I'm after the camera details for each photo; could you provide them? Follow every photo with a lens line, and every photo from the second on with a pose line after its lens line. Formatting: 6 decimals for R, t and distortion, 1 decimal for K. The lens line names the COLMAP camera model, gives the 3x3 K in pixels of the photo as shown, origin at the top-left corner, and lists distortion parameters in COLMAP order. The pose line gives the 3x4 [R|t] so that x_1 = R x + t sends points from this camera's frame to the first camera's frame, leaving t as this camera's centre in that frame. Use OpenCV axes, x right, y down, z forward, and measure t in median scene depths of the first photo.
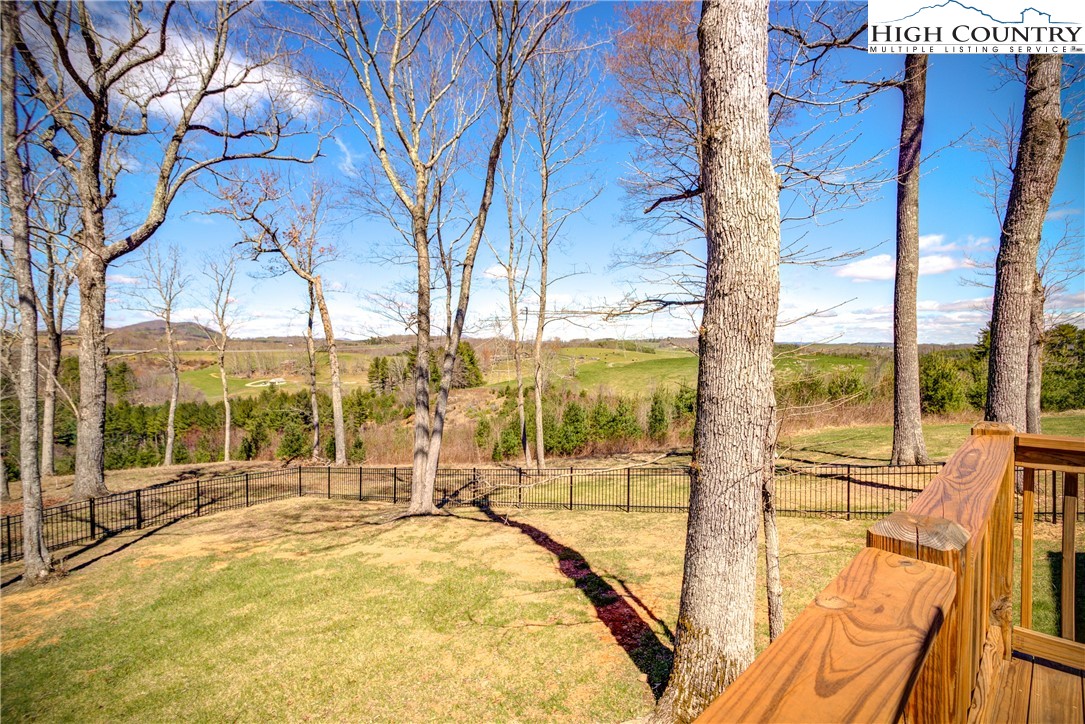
lens RADIAL K [[524.8, 0, 541.5], [0, 524.8, 362.9], [0, 0, 1]] dist [-0.011344, 0.002778]
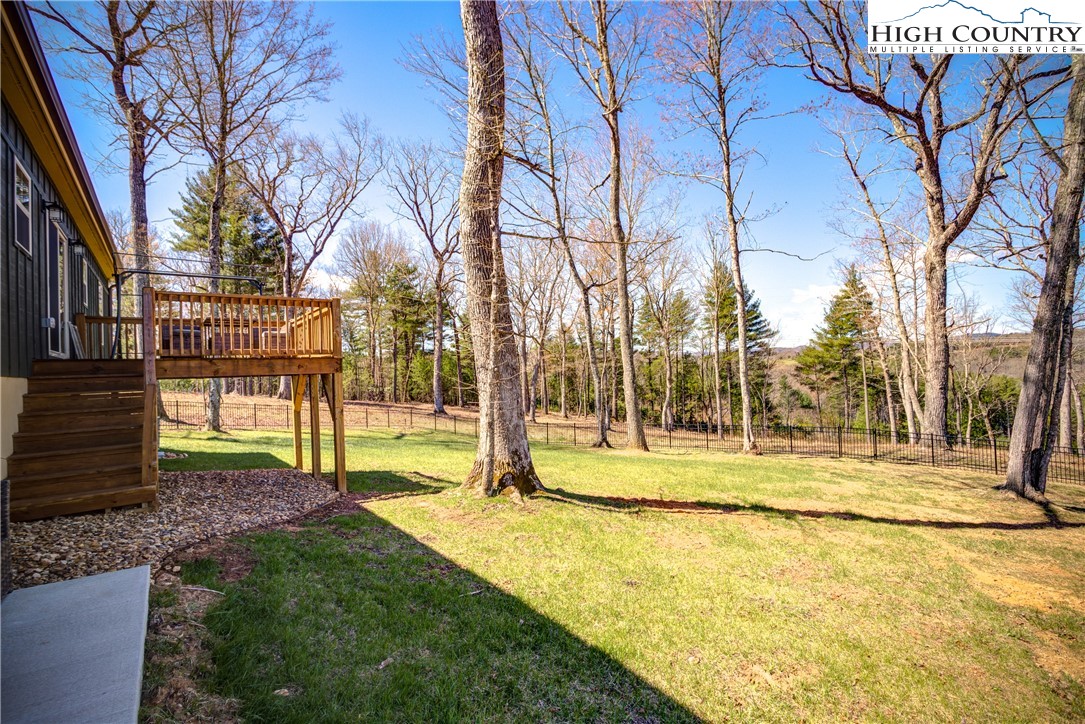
lens RADIAL K [[524.8, 0, 541.5], [0, 524.8, 362.9], [0, 0, 1]] dist [-0.011344, 0.002778]
pose [[-0.157814, -0.010931, -0.987408, 0.440609], [0.014259, 0.999809, -0.013348, 0.066849], [0.987366, -0.016186, -0.157628, 0.298229]]
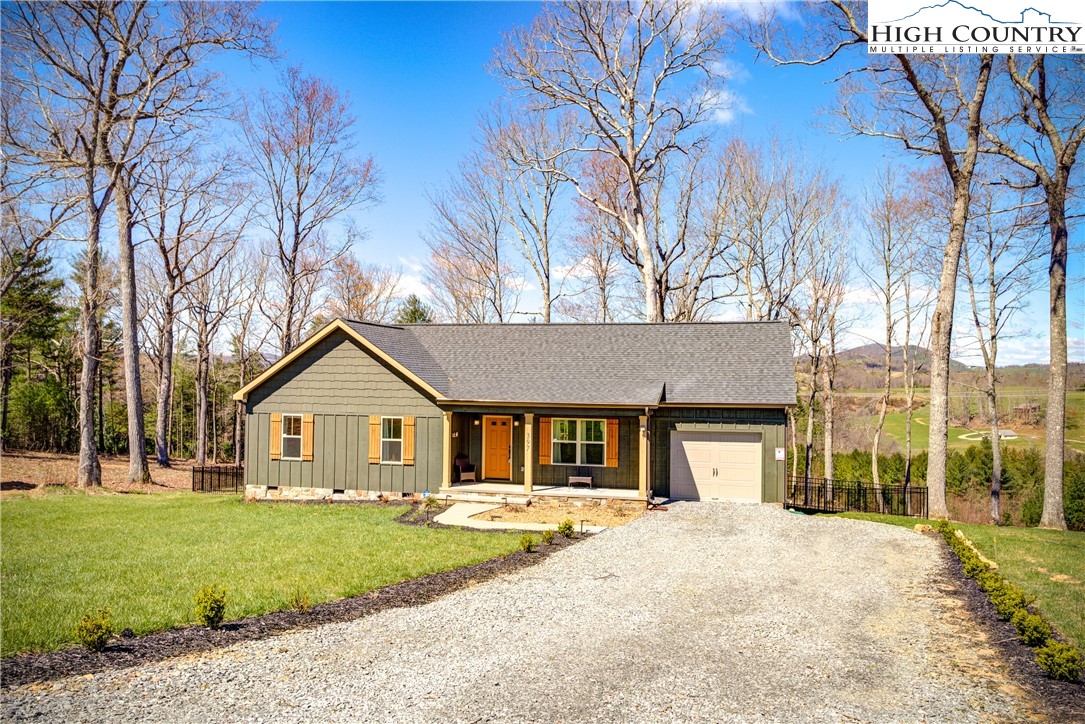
lens RADIAL K [[792.6, 0, 536.3], [0, 792.6, 359.6], [0, 0, 1]] dist [-0.005007, -0.000366]
pose [[0.504528, -0.016846, -0.863231, 1.387465], [-0.031102, 0.998806, -0.037670, -0.072726], [0.862835, 0.045854, 0.503401, -0.836923]]
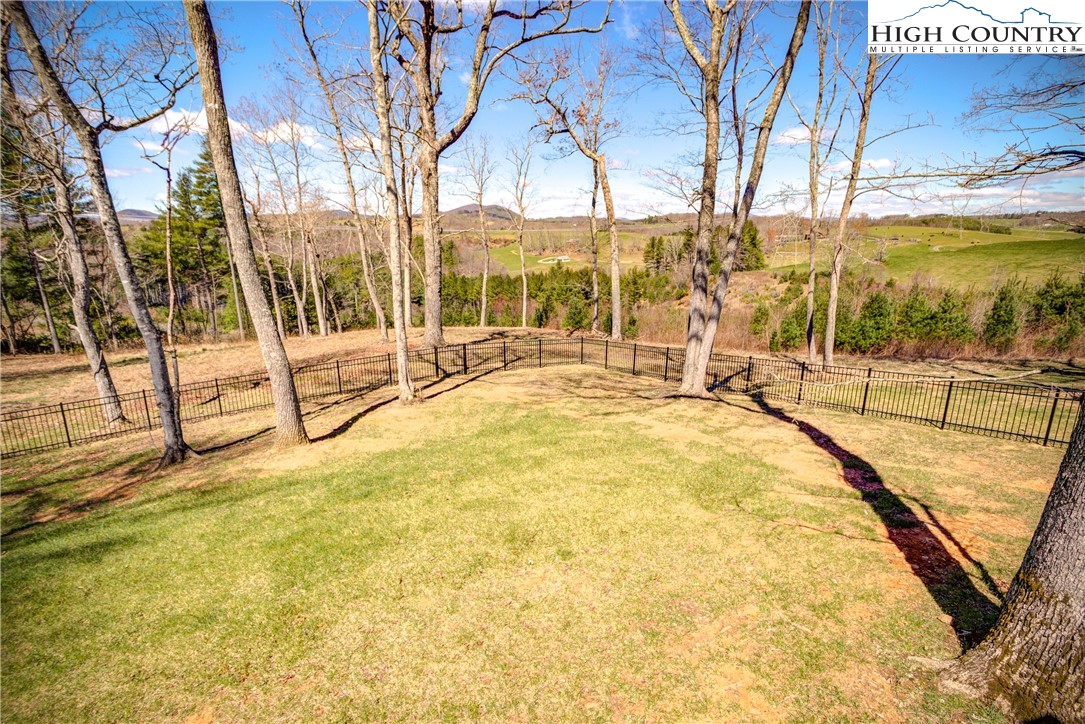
lens RADIAL K [[522.8, 0, 542.5], [0, 522.8, 362.0], [0, 0, 1]] dist [-0.012828, 0.000548]
pose [[0.874314, 0.116287, -0.471223, -0.007879], [-0.008461, 0.974379, 0.224755, 0.000647], [0.485286, -0.192520, 0.852897, 0.006675]]
